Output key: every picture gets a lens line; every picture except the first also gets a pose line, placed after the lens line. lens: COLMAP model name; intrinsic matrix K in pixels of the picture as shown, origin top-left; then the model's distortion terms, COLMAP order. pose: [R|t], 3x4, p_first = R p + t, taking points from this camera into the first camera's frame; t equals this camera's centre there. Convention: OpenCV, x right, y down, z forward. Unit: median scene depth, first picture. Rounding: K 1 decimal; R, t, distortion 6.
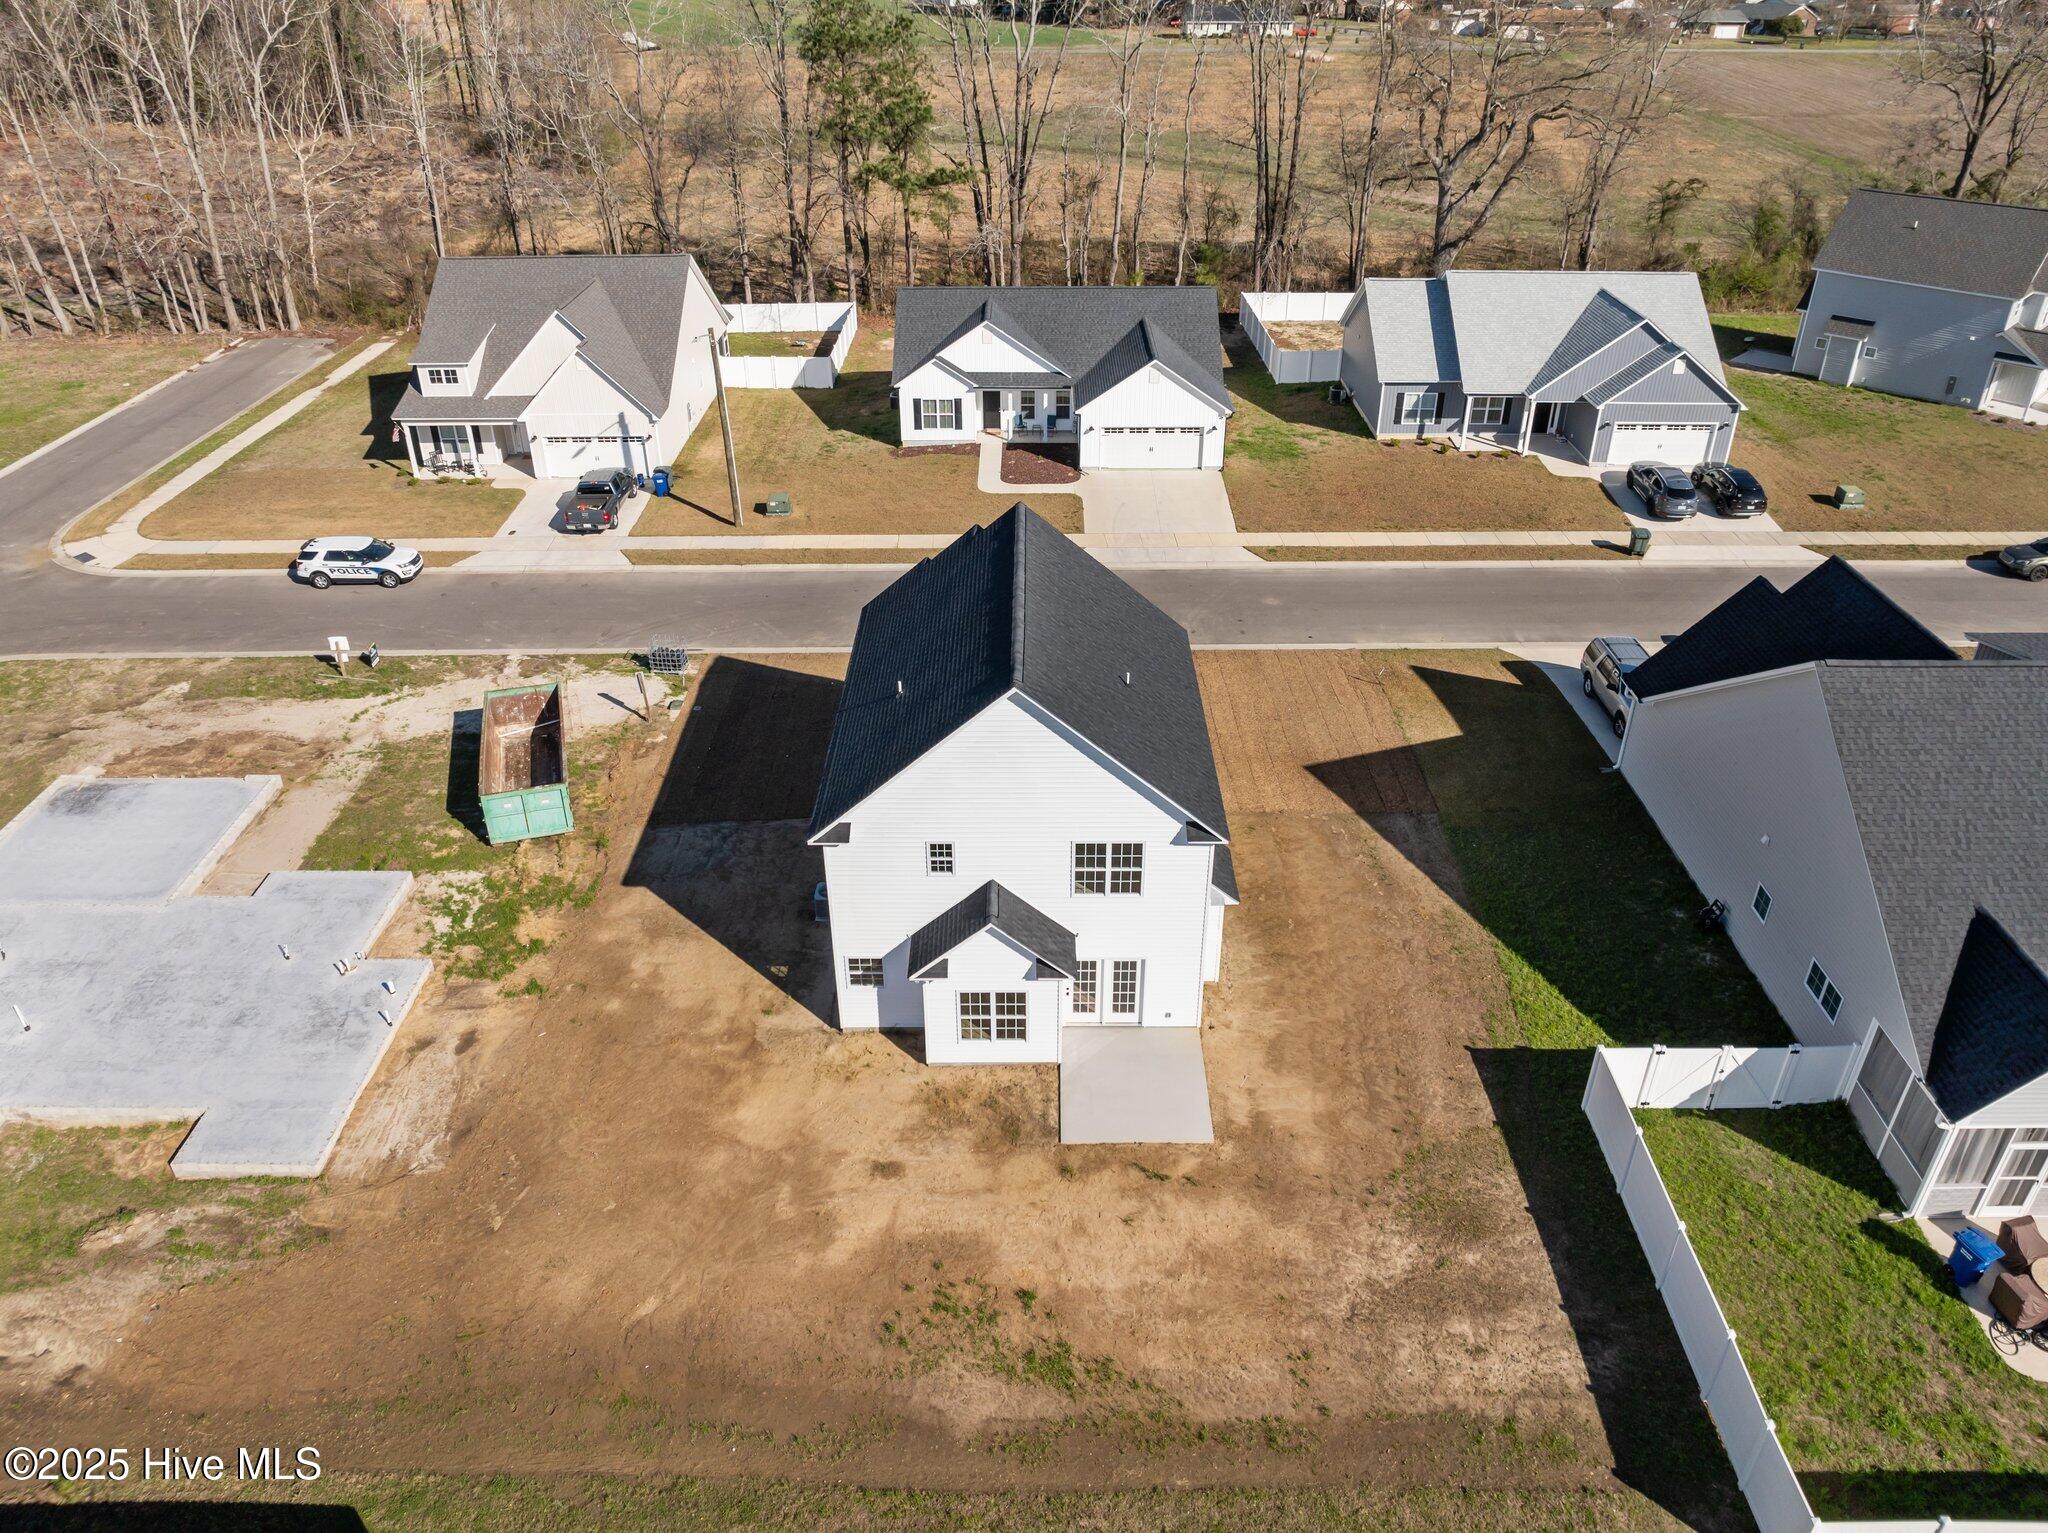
lens RADIAL K [[1430.9, 0, 1024.0], [0, 1430.9, 766.5], [0, 0, 1]] dist [-0.004568, 0.000754]
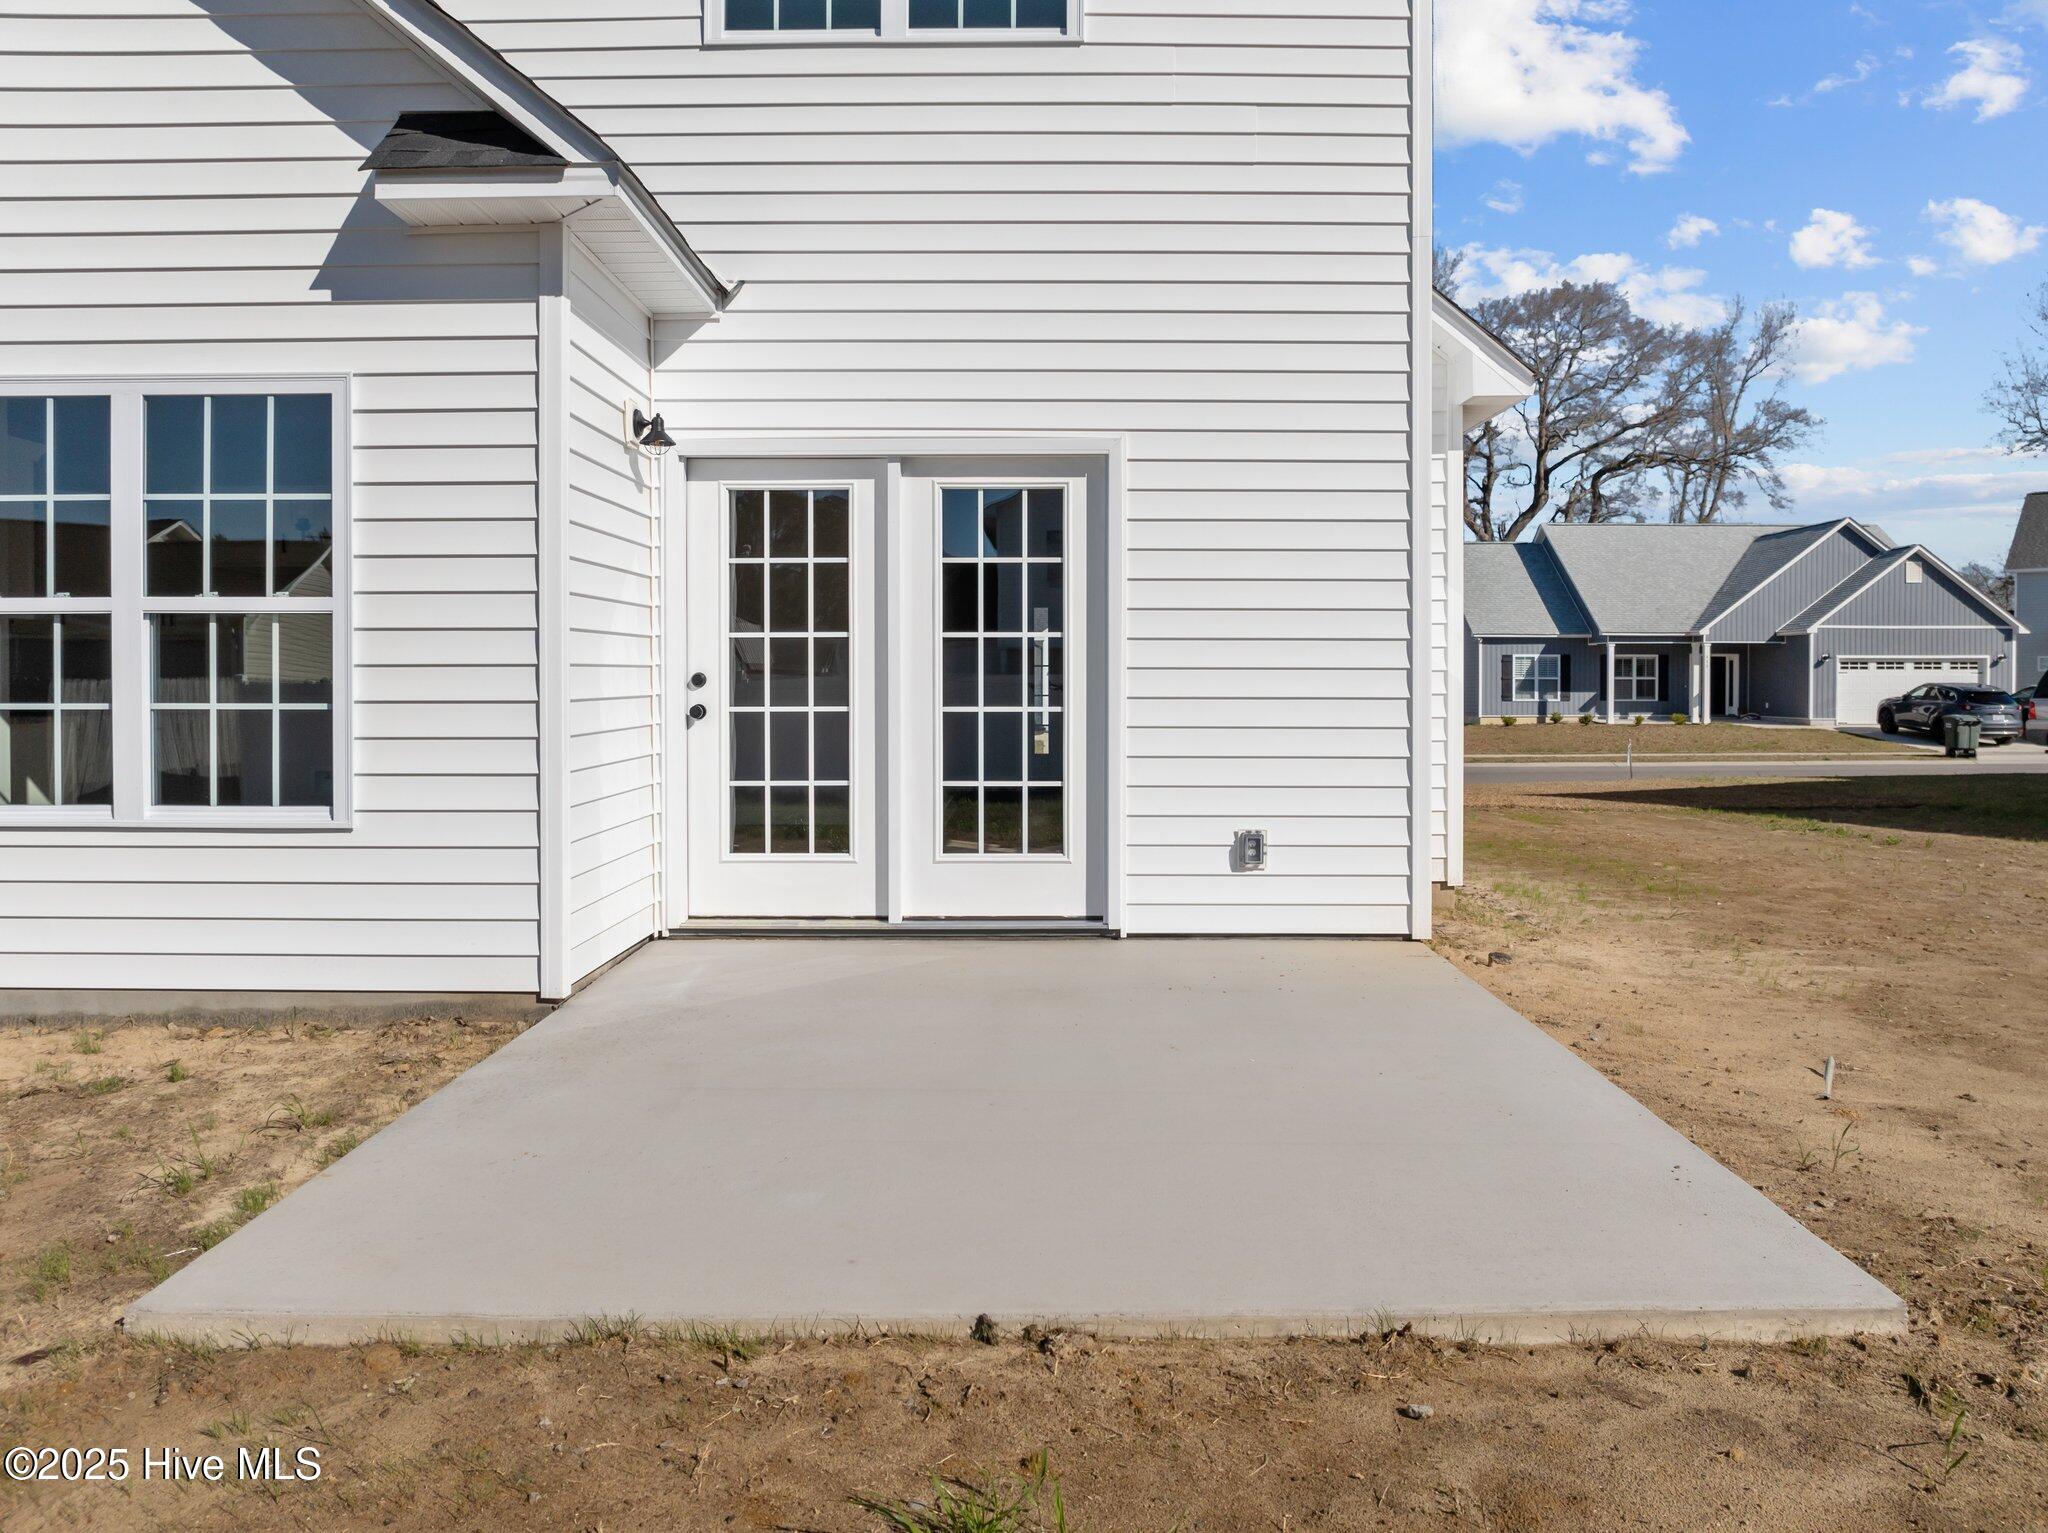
lens RADIAL K [[1469.4, 0, 1041.8], [0, 1469.4, 680.5], [0, 0, 1]] dist [-0.014111, -0.005191]
pose [[0.999974, 0.006546, 0.002868, 0.074705], [-0.004111, 0.855205, -0.518273, 0.254559], [-0.005845, 0.518248, 0.855210, 0.838507]]
